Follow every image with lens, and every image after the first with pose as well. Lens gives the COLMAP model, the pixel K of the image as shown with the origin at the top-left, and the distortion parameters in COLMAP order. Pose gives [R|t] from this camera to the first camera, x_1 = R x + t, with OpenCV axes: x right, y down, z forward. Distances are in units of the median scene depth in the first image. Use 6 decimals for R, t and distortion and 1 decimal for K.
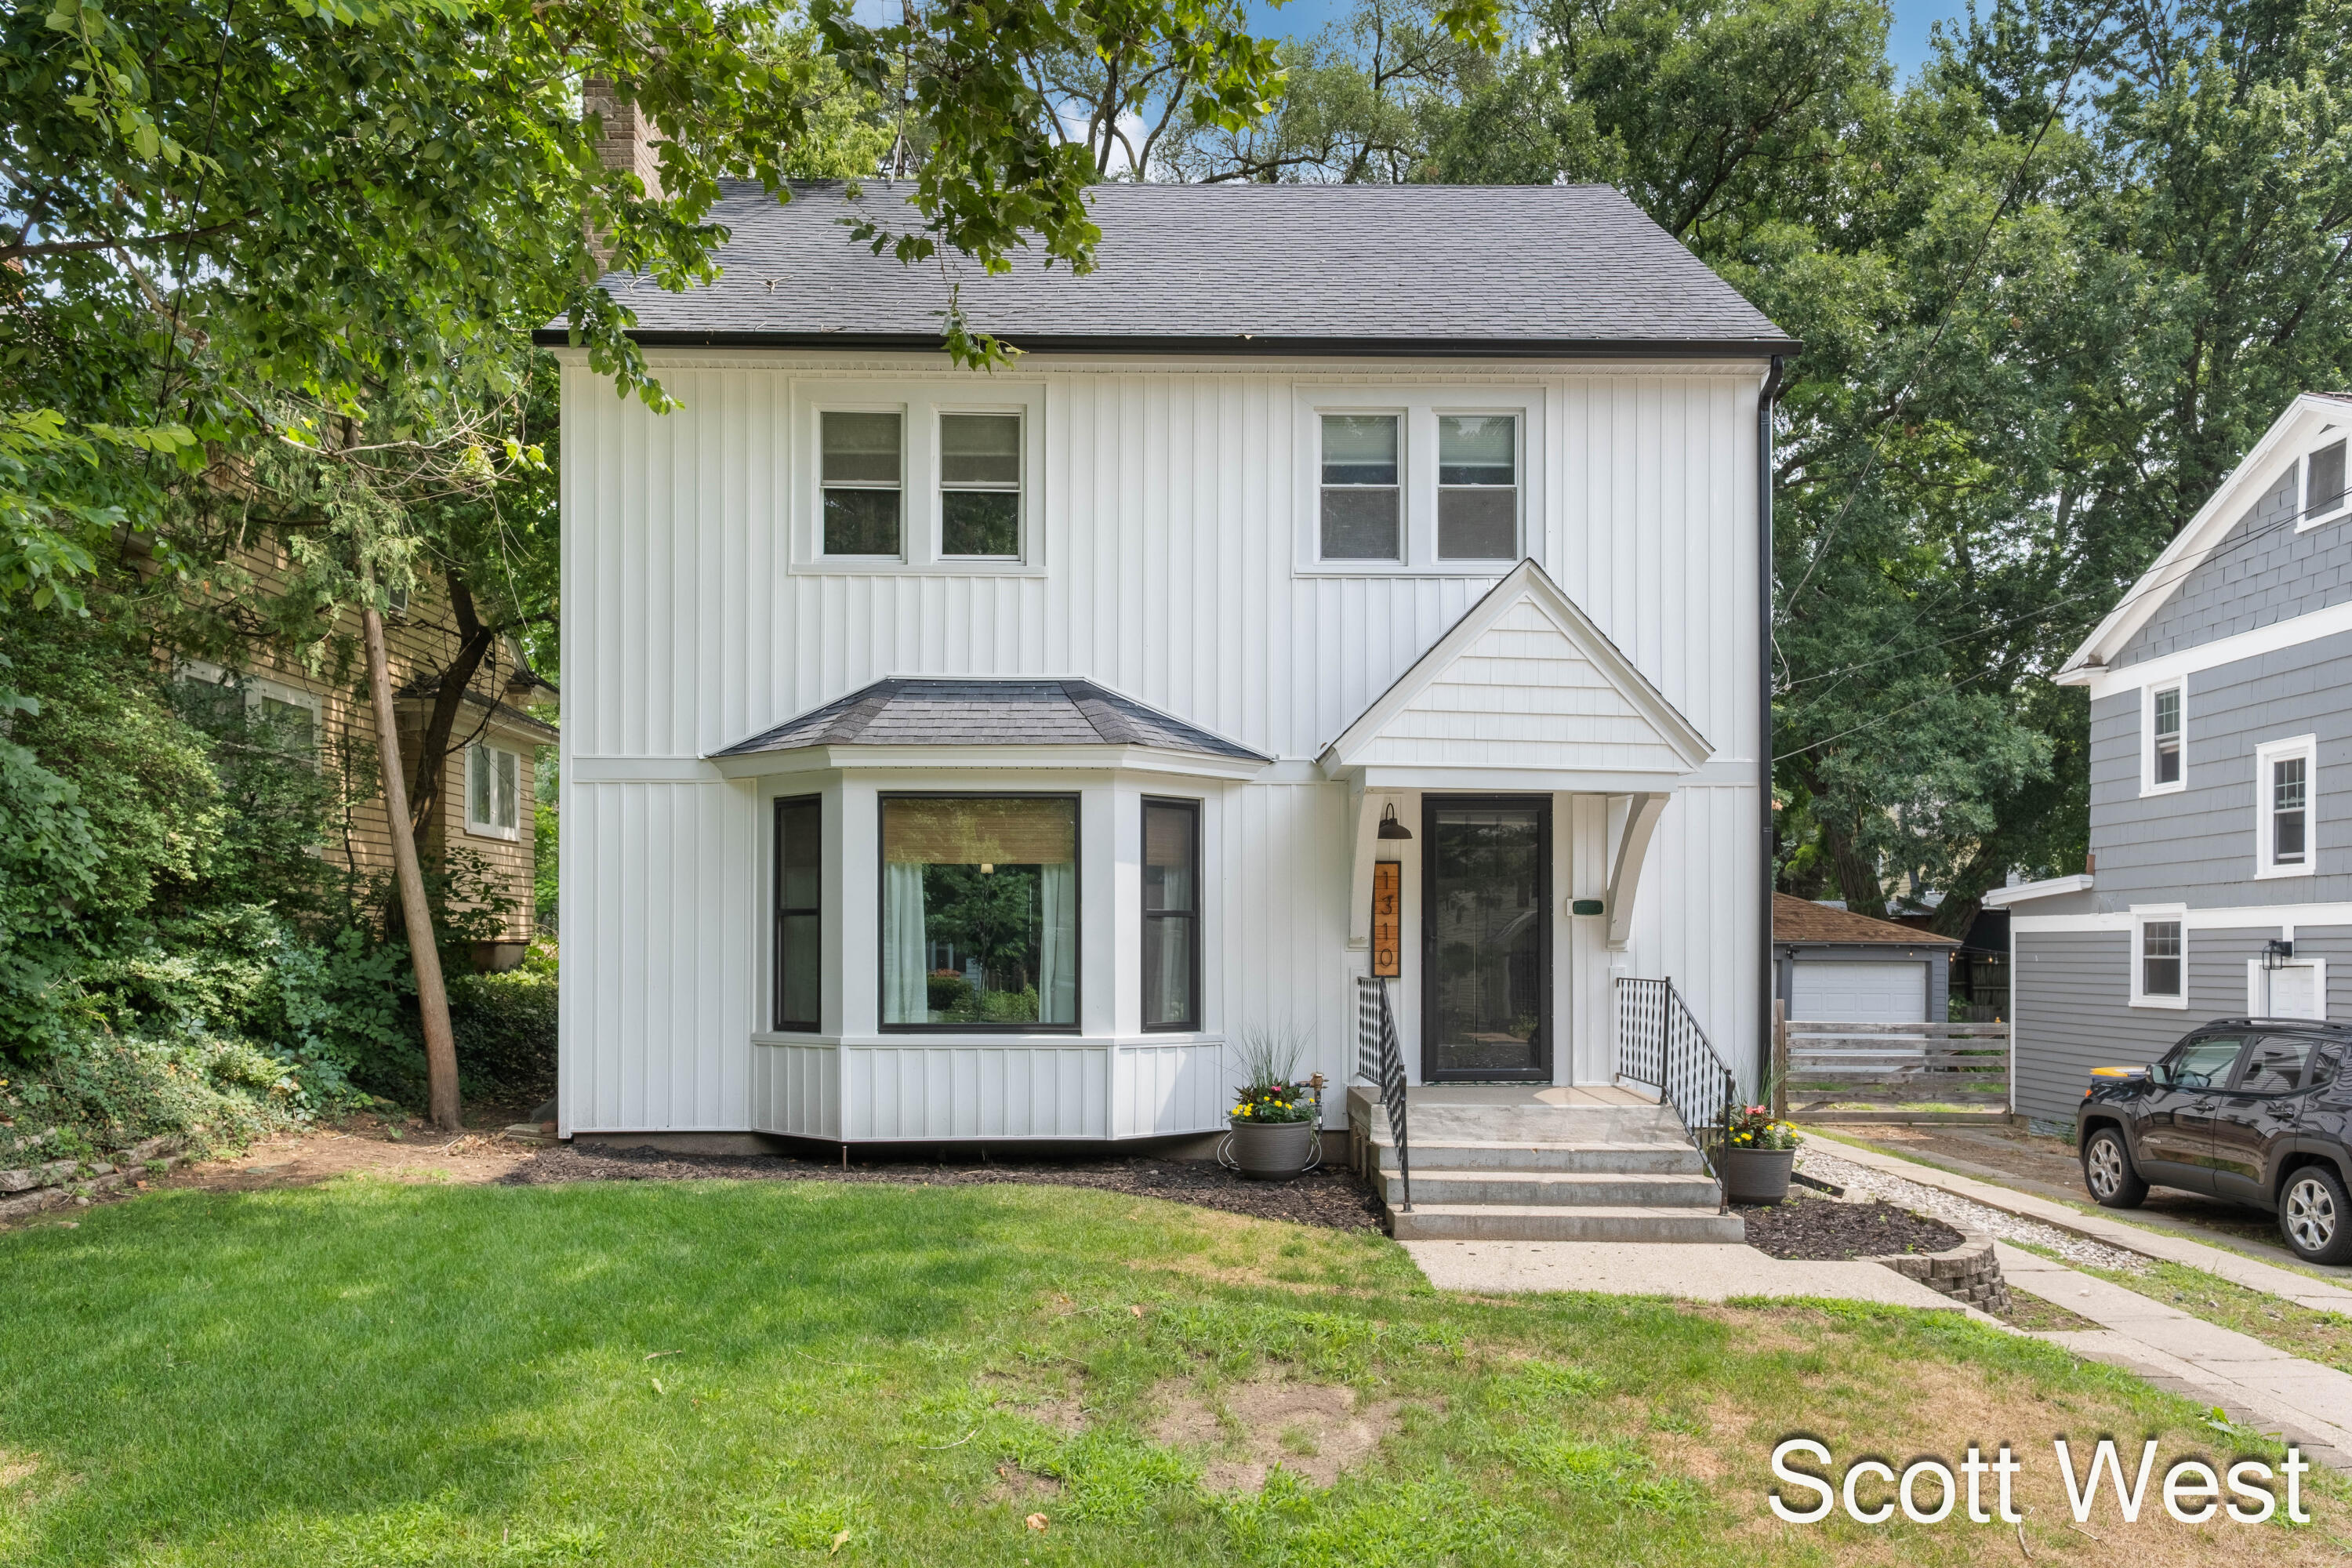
lens RADIAL K [[1566.6, 0, 1176.0], [0, 1566.6, 670.4], [0, 0, 1]] dist [-0.002271, -0.001708]
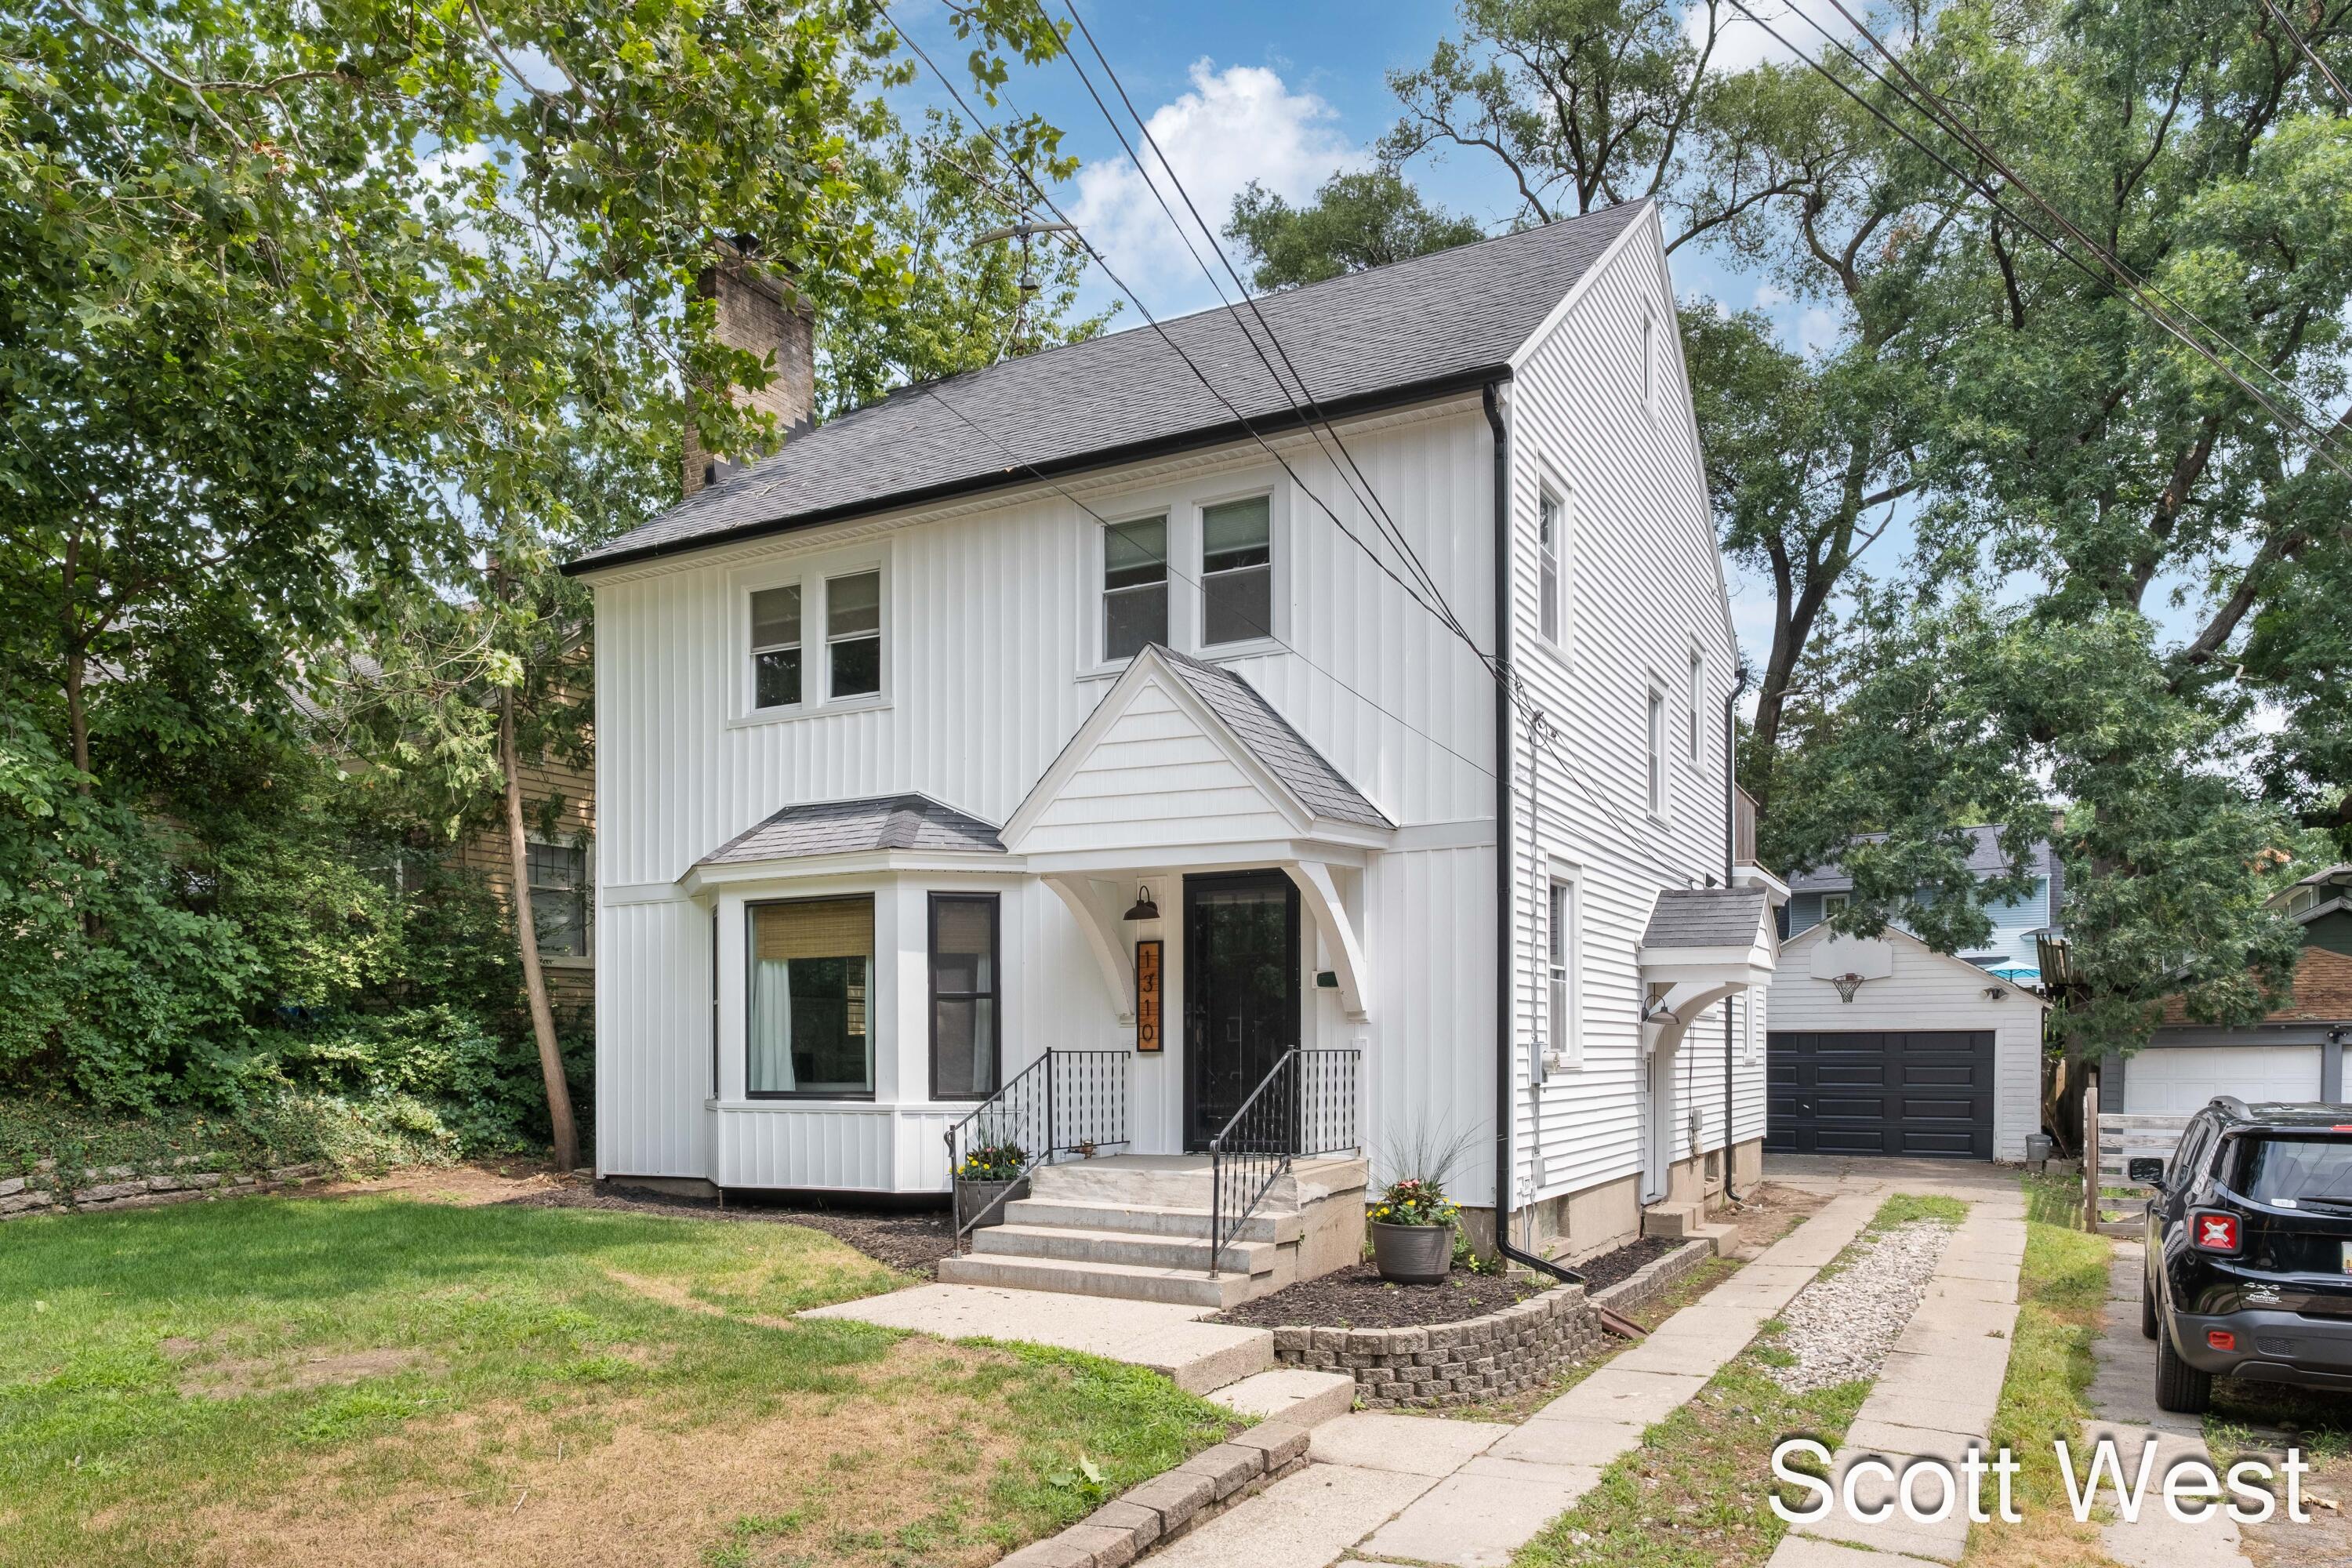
lens RADIAL K [[1551.4, 0, 1176.0], [0, 1551.4, 784.0], [0, 0, 1]] dist [0.005473, 0.002124]
pose [[0.875070, -0.088226, -0.475888, 0.660444], [0.089537, 0.995783, -0.019969, 0.039414], [0.475643, -0.025135, 0.879279, 0.096893]]
